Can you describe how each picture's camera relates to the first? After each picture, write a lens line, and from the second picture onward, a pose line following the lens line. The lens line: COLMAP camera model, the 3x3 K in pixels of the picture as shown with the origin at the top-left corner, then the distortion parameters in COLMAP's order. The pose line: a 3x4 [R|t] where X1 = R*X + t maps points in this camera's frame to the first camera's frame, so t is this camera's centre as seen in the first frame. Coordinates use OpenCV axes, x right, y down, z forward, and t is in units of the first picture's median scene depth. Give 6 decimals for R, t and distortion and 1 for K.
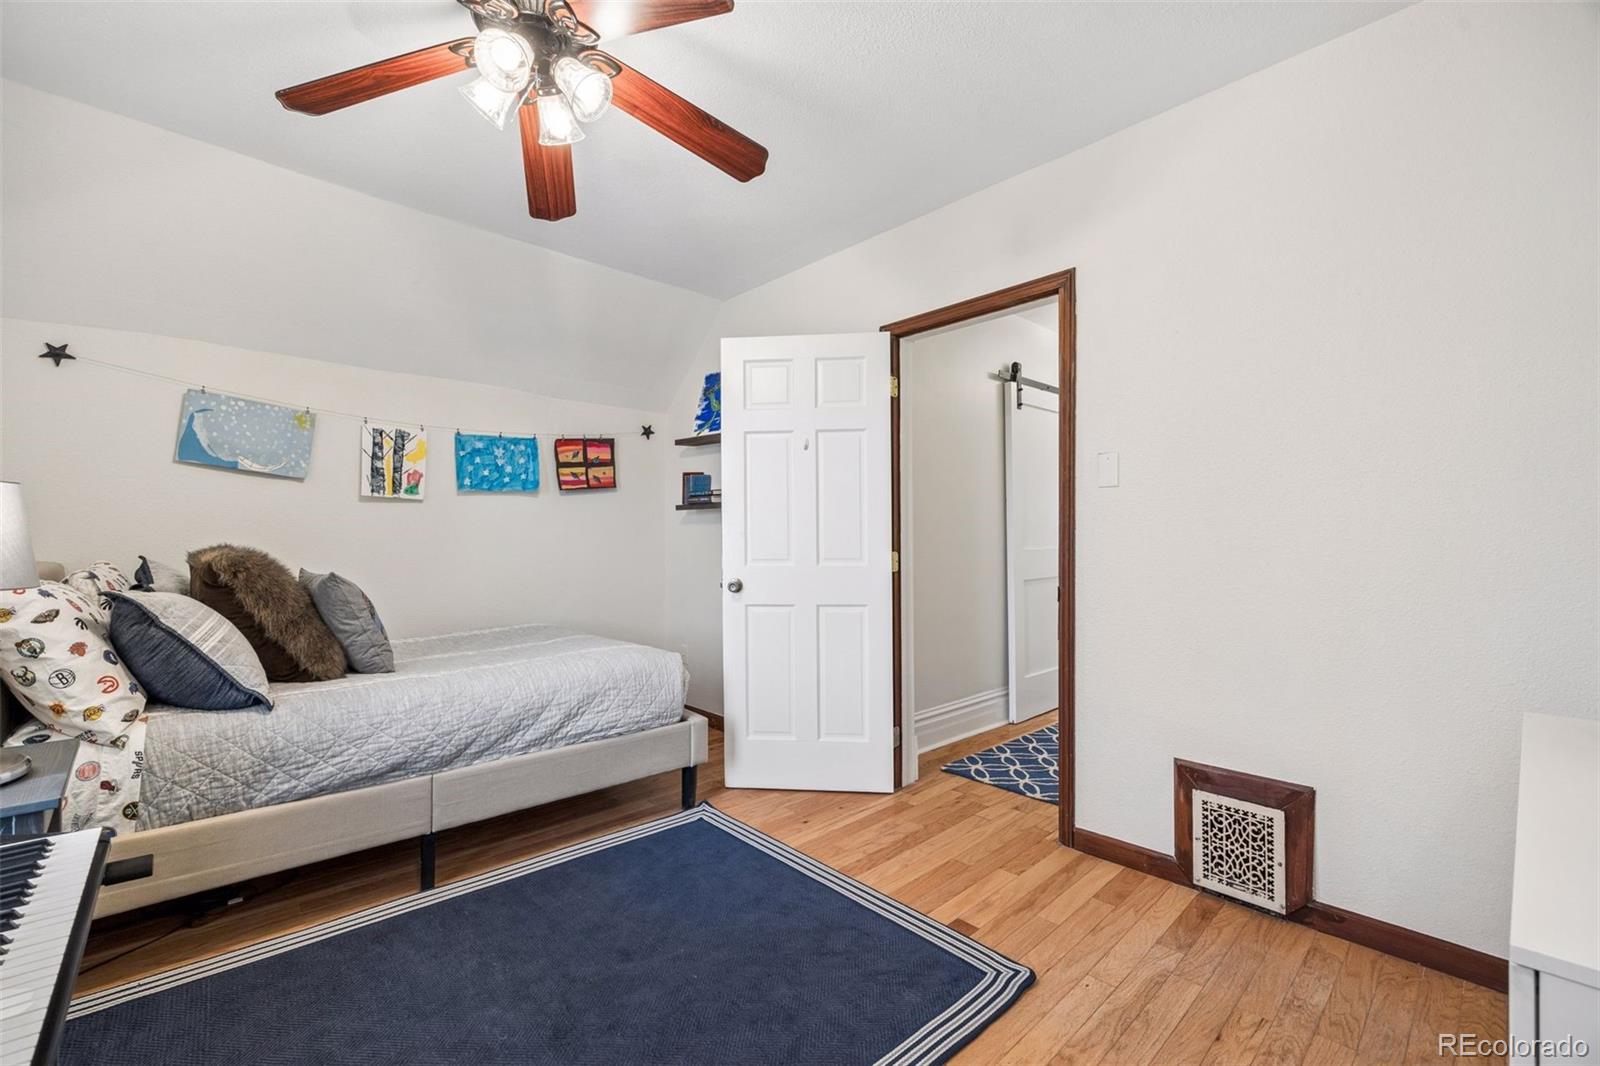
lens RADIAL K [[674.8, 0, 792.2], [0, 674.8, 549.7], [0, 0, 1]] dist [-0.013457, 0.000262]
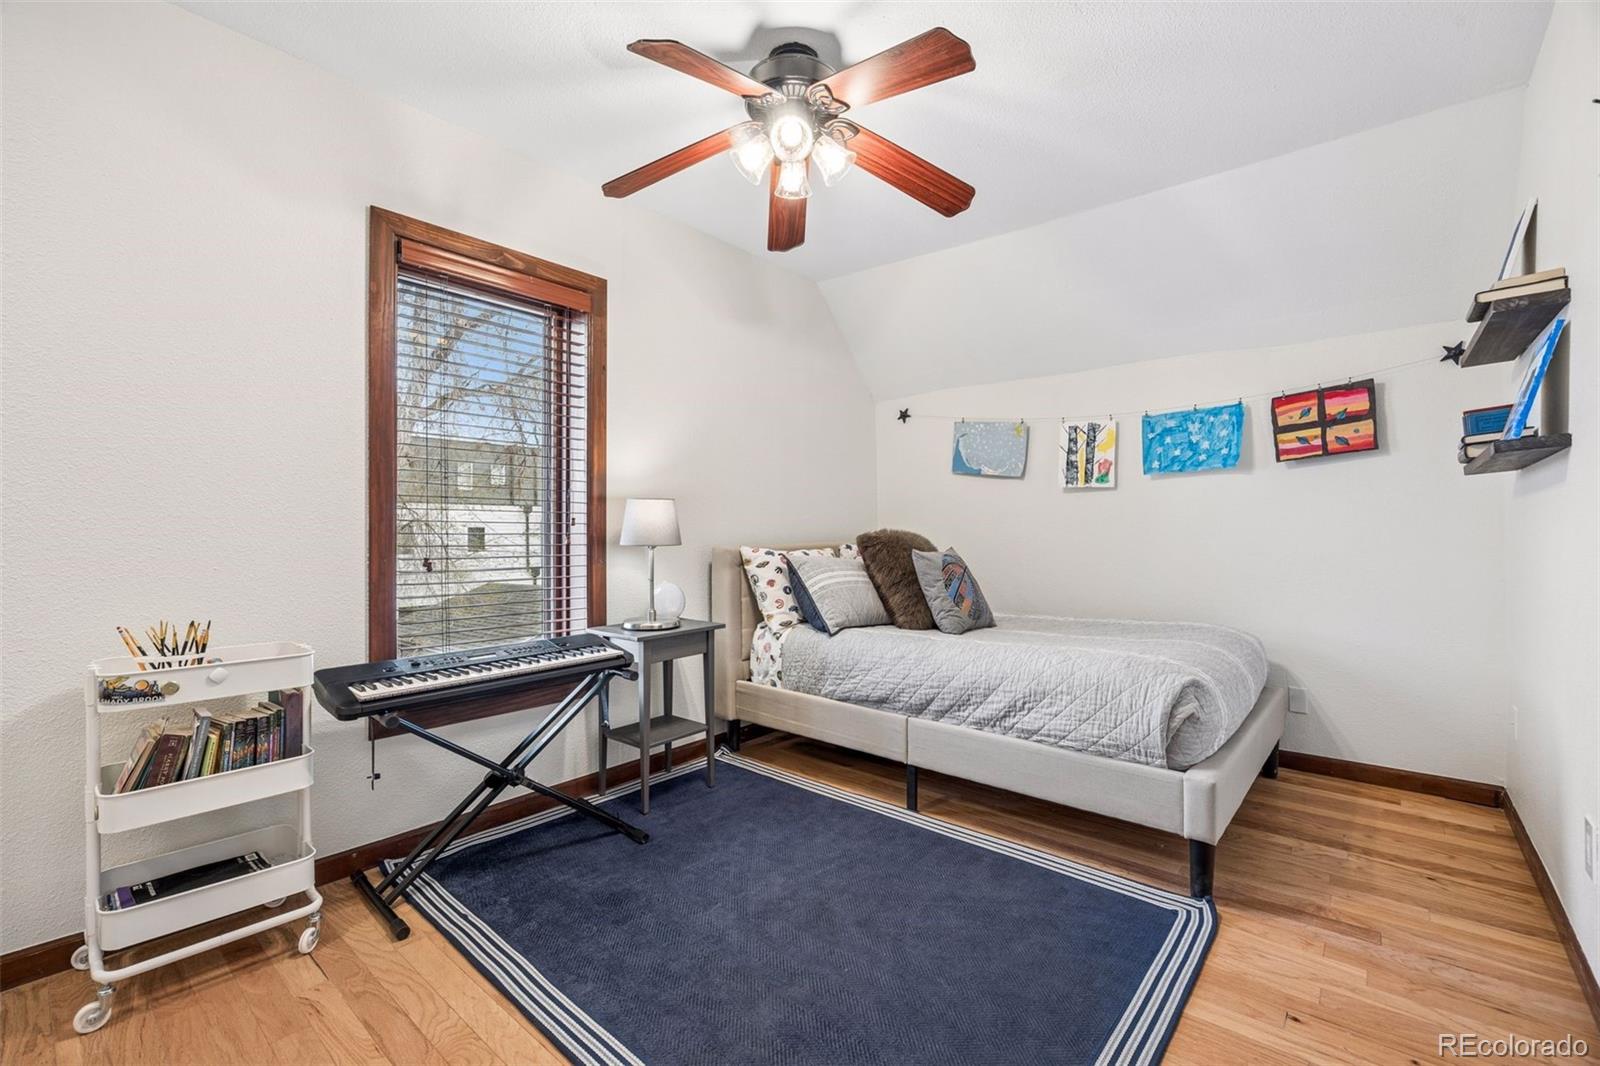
lens RADIAL K [[676.5, 0, 805.5], [0, 676.5, 530.7], [0, 0, 1]] dist [-0.003078, 0.000118]
pose [[0.132982, 0.002256, -0.991116, 0.427407], [-0.012570, 0.999921, 0.000590, -0.002405], [0.991039, 0.012380, 0.133000, 0.412683]]
